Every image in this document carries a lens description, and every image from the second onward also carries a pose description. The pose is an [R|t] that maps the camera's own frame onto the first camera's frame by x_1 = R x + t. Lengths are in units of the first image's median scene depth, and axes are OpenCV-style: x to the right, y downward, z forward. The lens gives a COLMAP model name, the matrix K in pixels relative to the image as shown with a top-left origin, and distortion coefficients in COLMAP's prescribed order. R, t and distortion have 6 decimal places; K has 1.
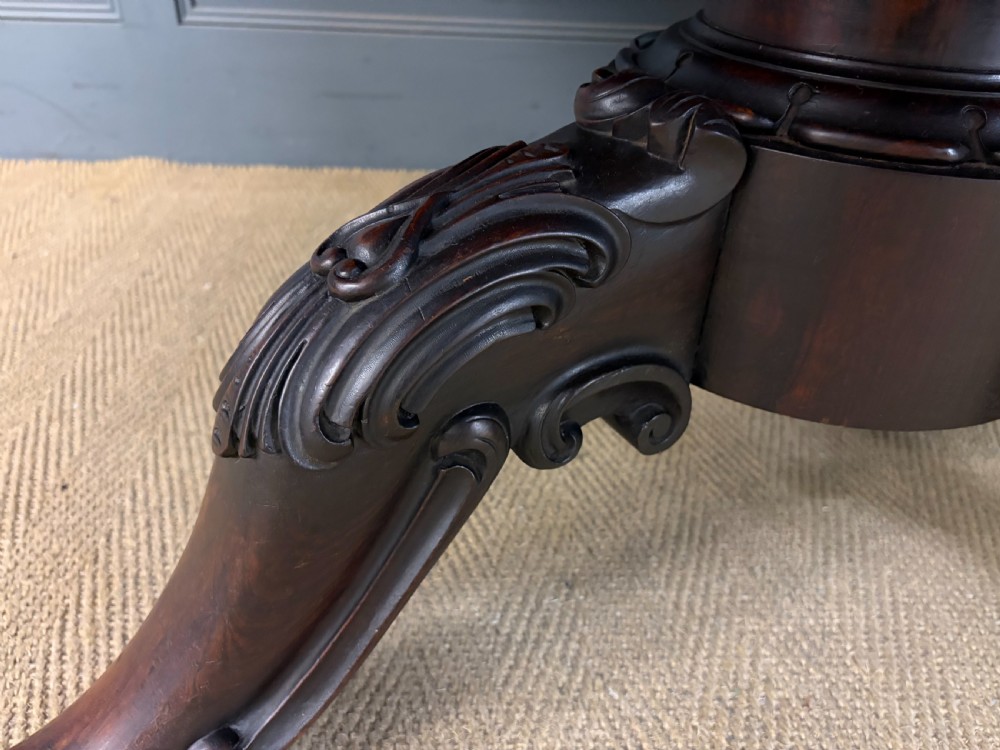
lens RADIAL K [[773.6, 0, 500.1], [0, 773.6, 383.2], [0, 0, 1]] dist [0.030429, -0.028785]
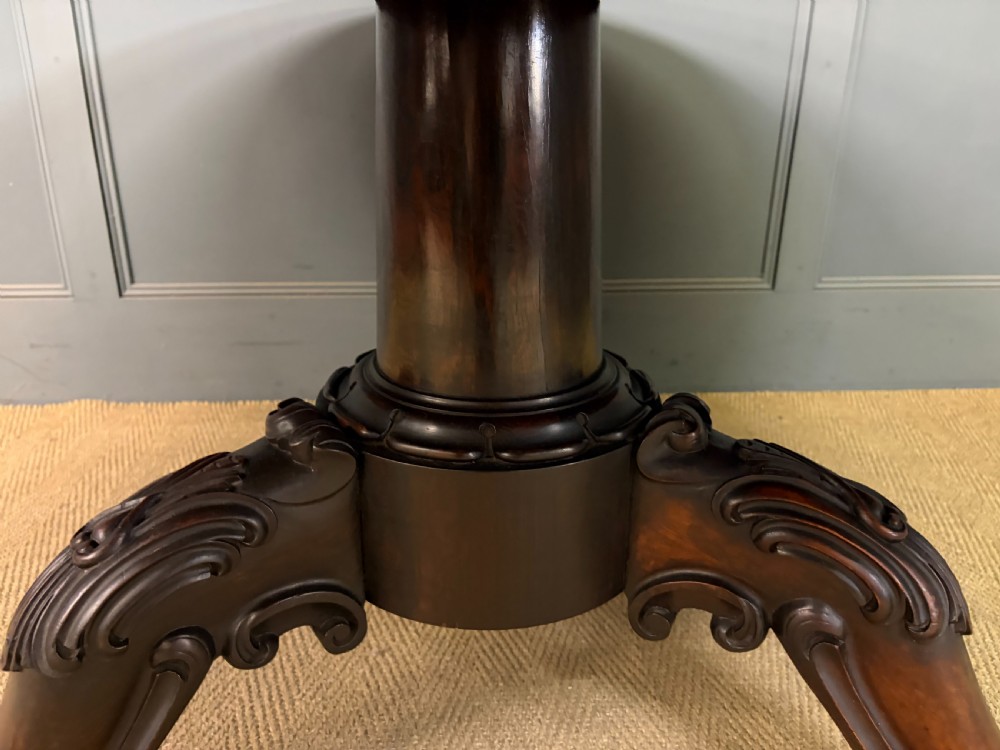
lens RADIAL K [[773.6, 0, 494.3], [0, 773.6, 372.1], [0, 0, 1]] dist [0.030429, -0.028785]
pose [[0.999079, -0.042451, 0.006171, 0.334912], [0.042690, 0.969756, -0.240313, -0.036280], [0.004218, 0.240356, 0.970676, -0.342935]]
